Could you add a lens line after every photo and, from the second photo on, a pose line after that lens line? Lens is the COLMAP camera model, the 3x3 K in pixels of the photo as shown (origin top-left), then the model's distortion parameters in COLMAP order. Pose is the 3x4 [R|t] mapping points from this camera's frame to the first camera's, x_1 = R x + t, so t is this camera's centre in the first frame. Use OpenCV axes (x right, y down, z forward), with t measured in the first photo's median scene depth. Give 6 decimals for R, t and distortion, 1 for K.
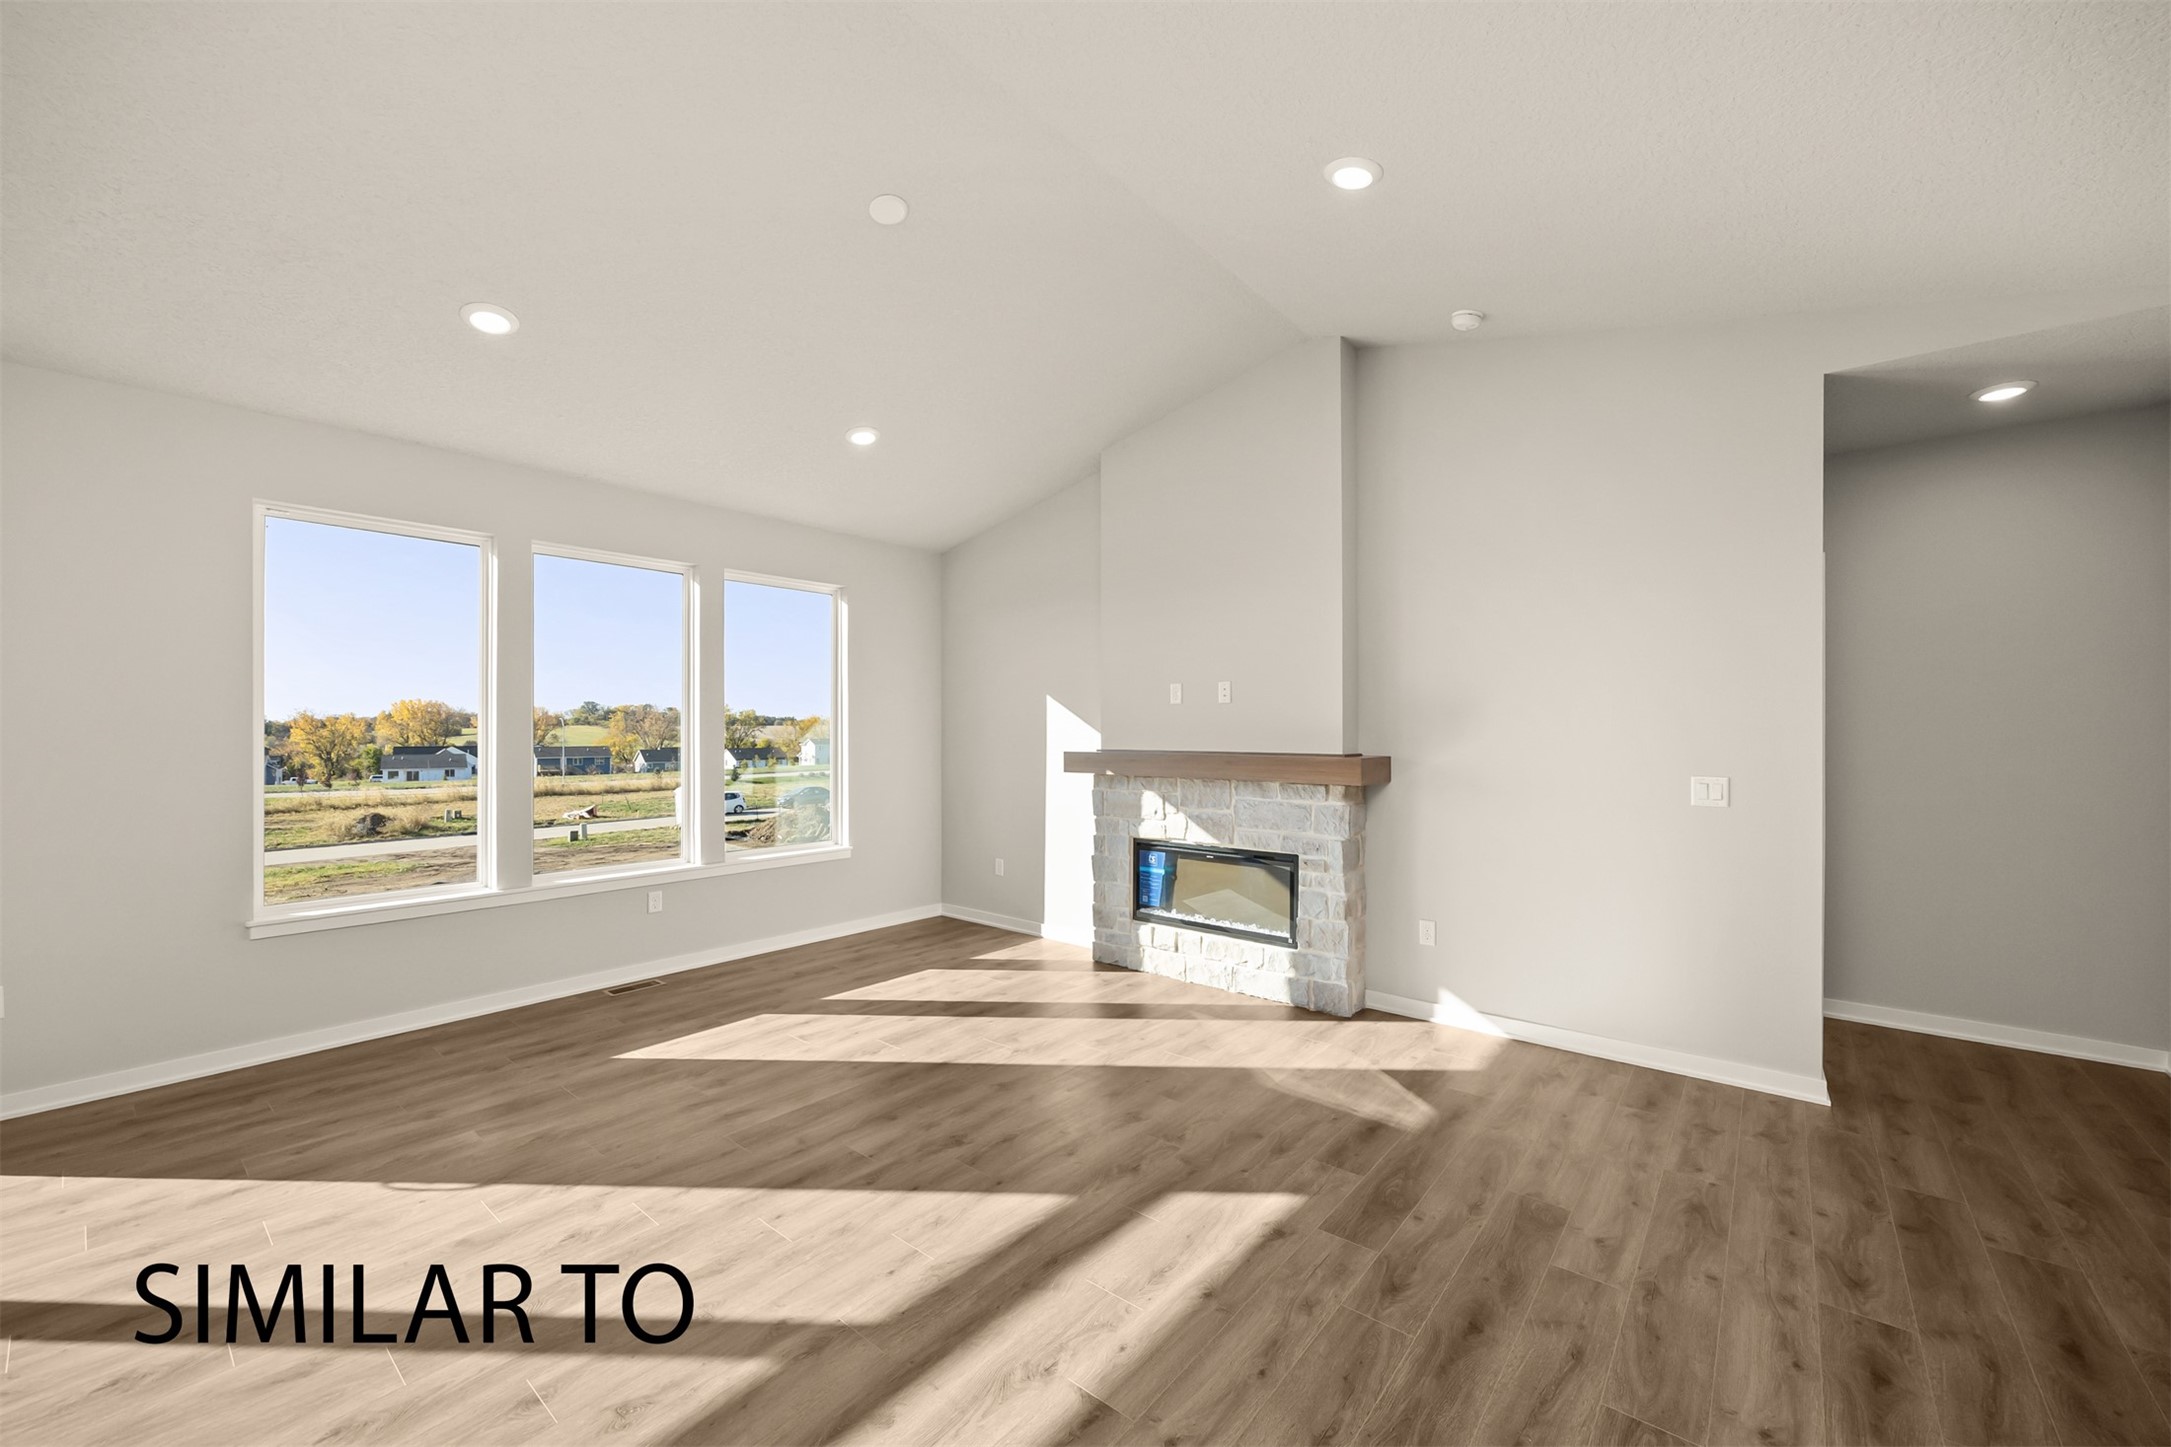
lens RADIAL K [[840.6, 0, 1076.9], [0, 840.6, 727.6], [0, 0, 1]] dist [-0.003575, 0.000032]
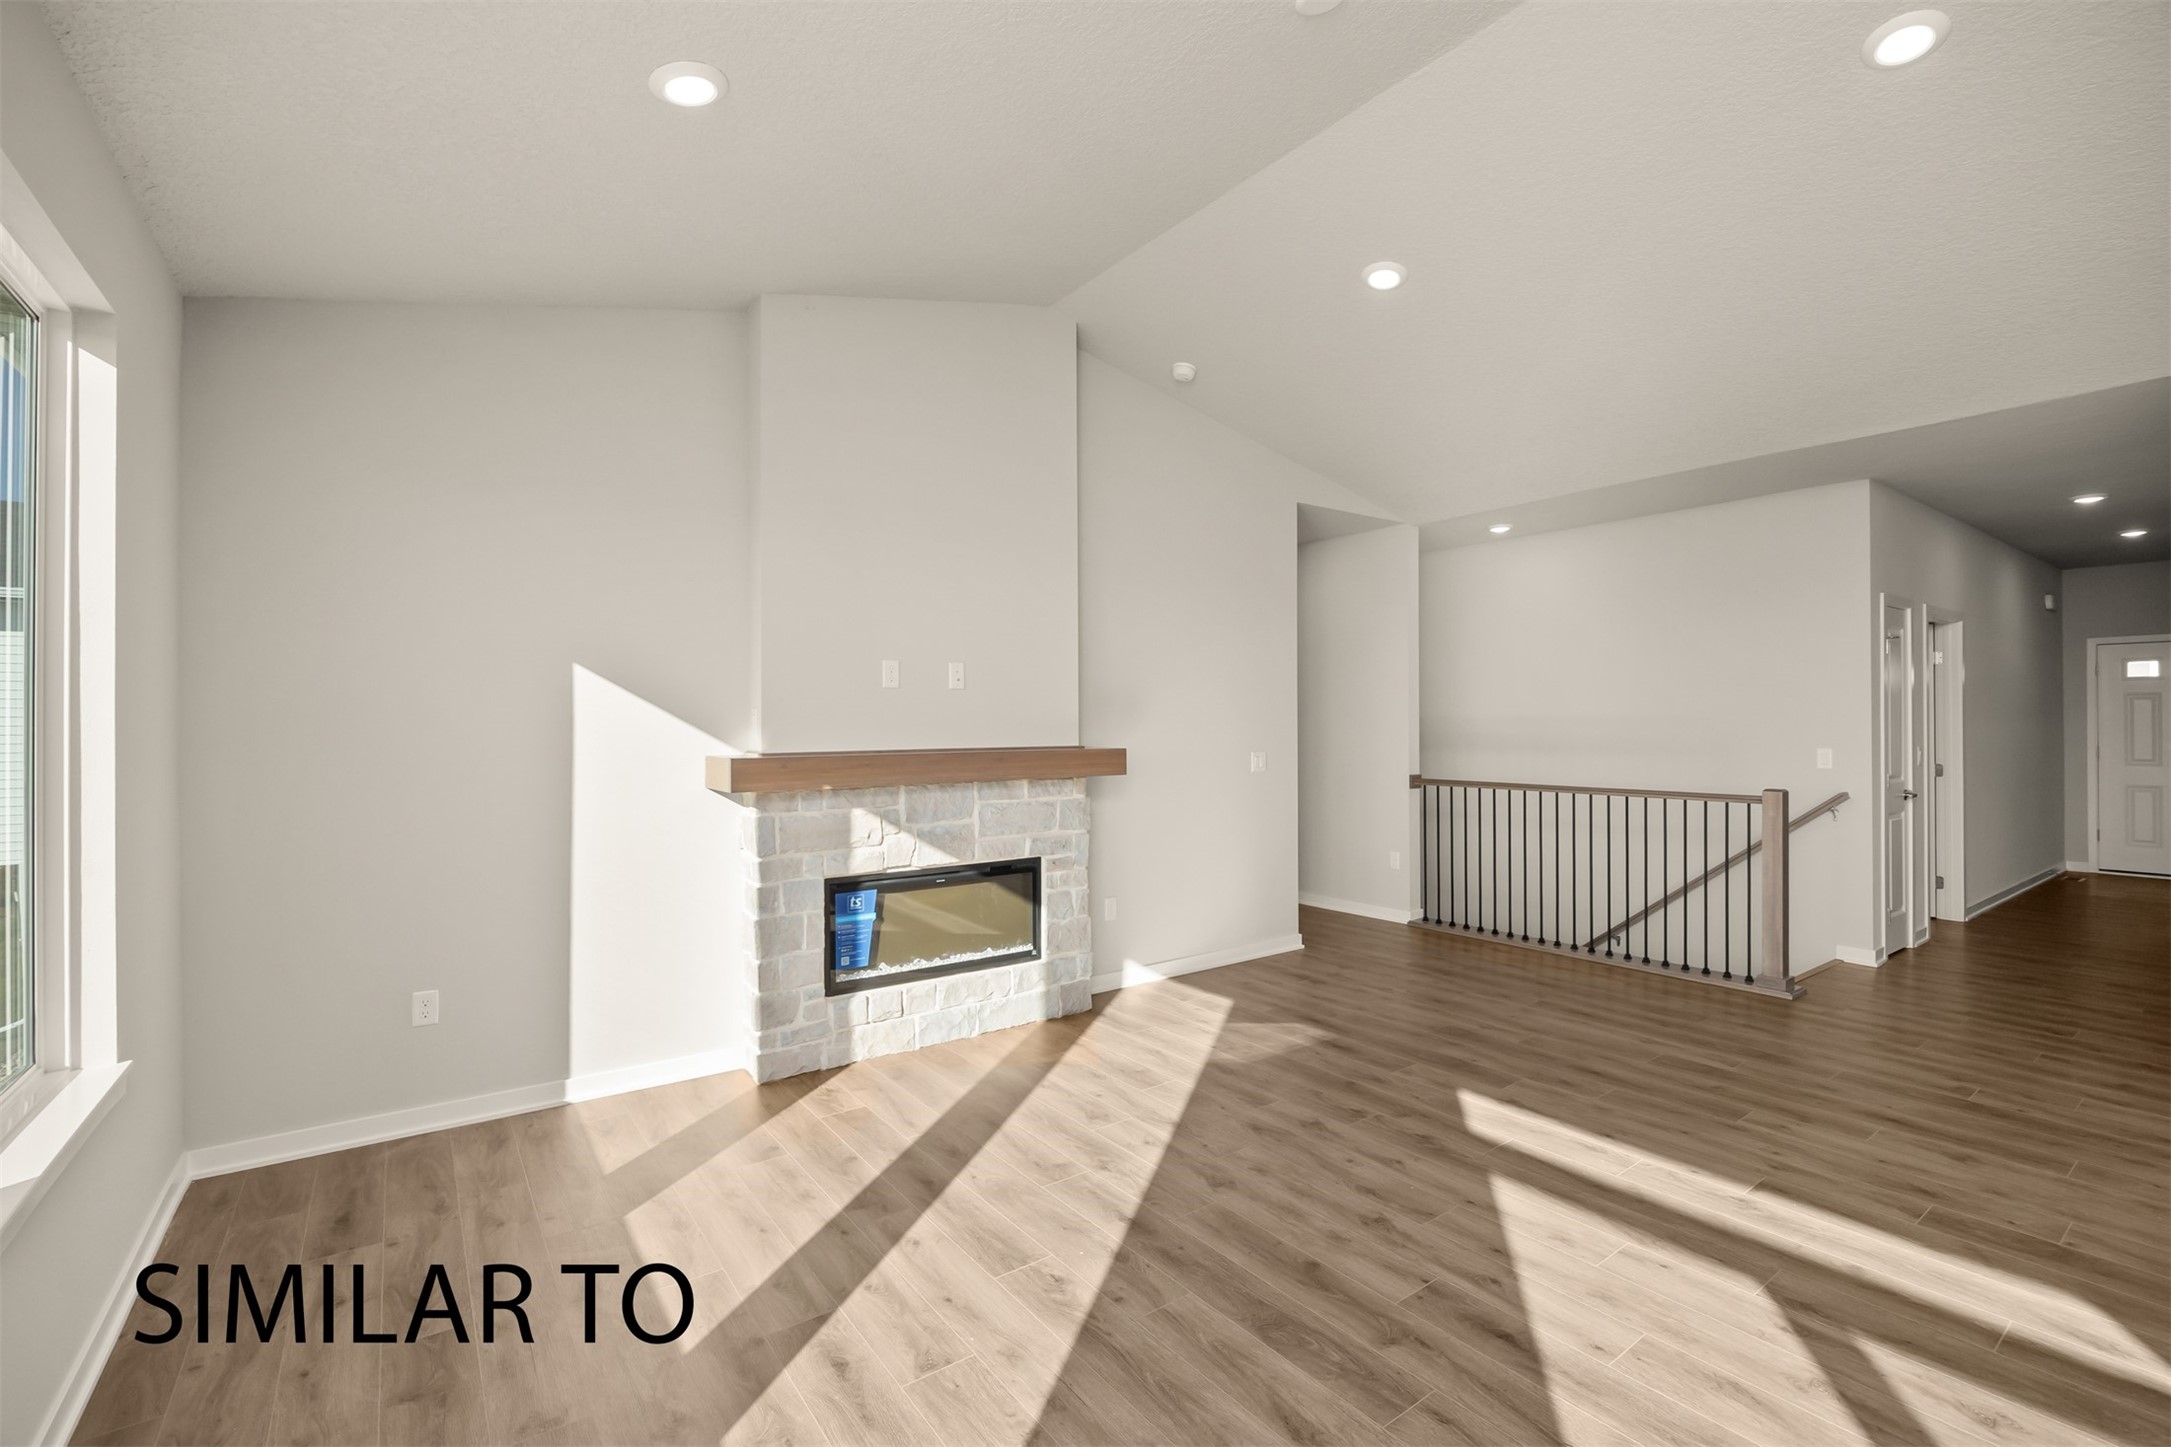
lens RADIAL K [[945.3, 0, 1085.5], [0, 945.3, 723.5], [0, 0, 1]] dist [-0.013511, 0.000149]
pose [[0.242332, -0.002754, 0.970189, -0.703771], [0.002756, 0.999994, 0.002151, 0.002892], [-0.970189, 0.002153, 0.242338, 0.674253]]
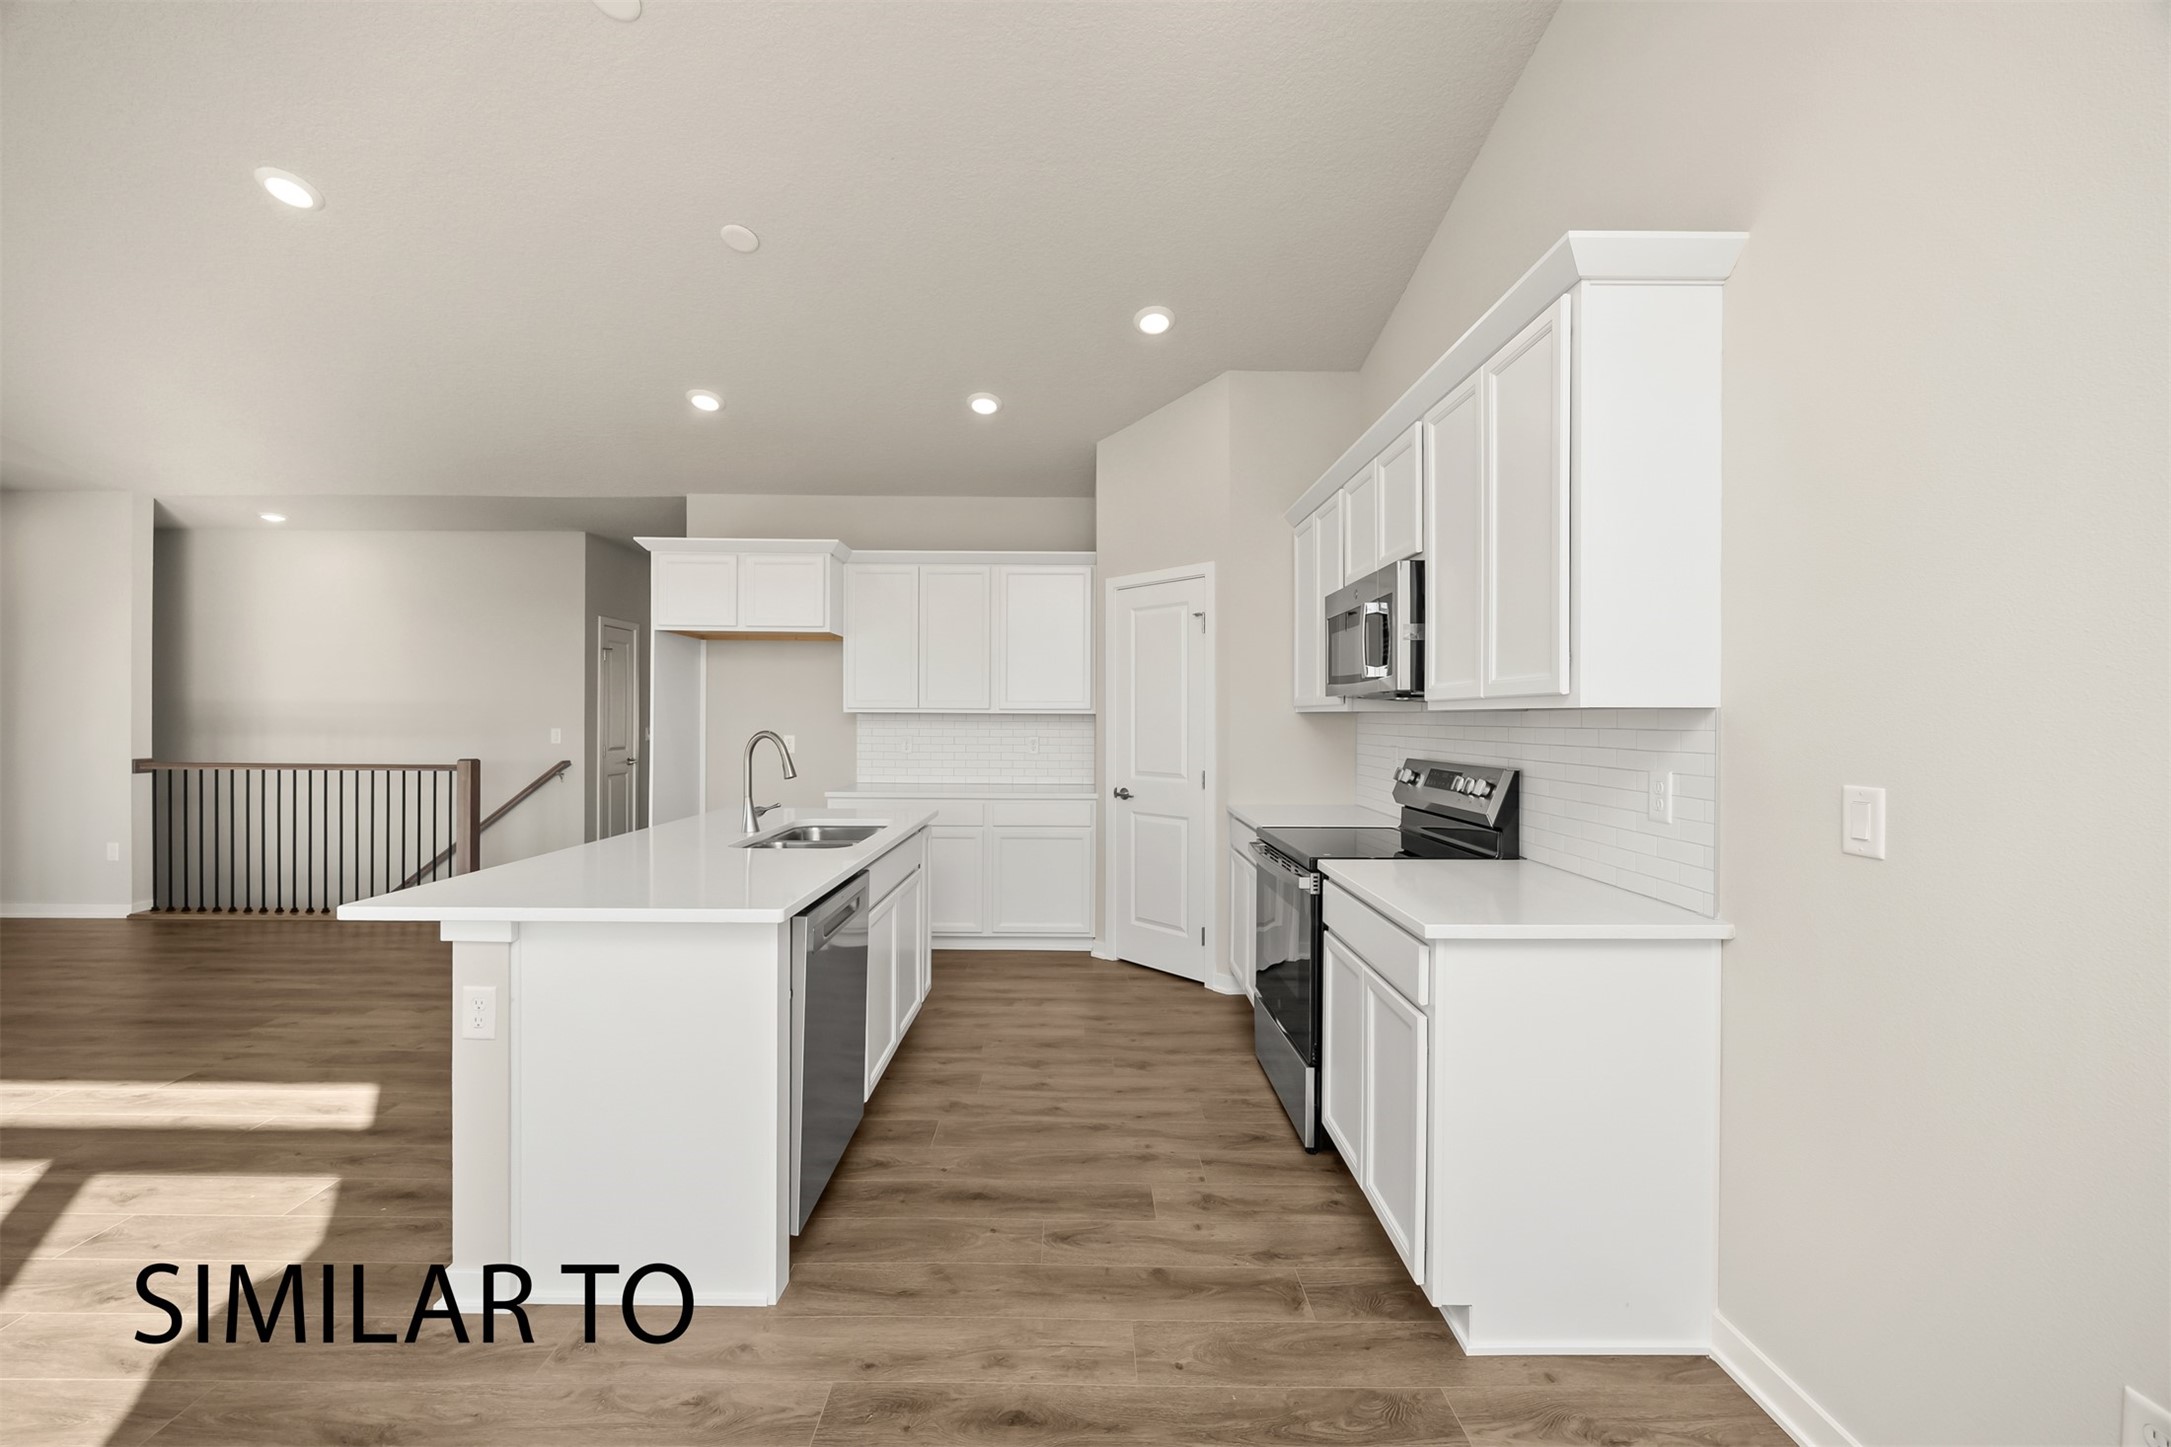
lens RADIAL K [[823.6, 0, 1075.8], [0, 823.6, 721.9], [0, 0, 1]] dist [-0.001263, -0.000050]
pose [[-0.646046, -0.008860, 0.763247, -0.962715], [-0.010200, 0.999944, 0.002974, 0.015926], [-0.763230, -0.005864, -0.646100, 0.270565]]
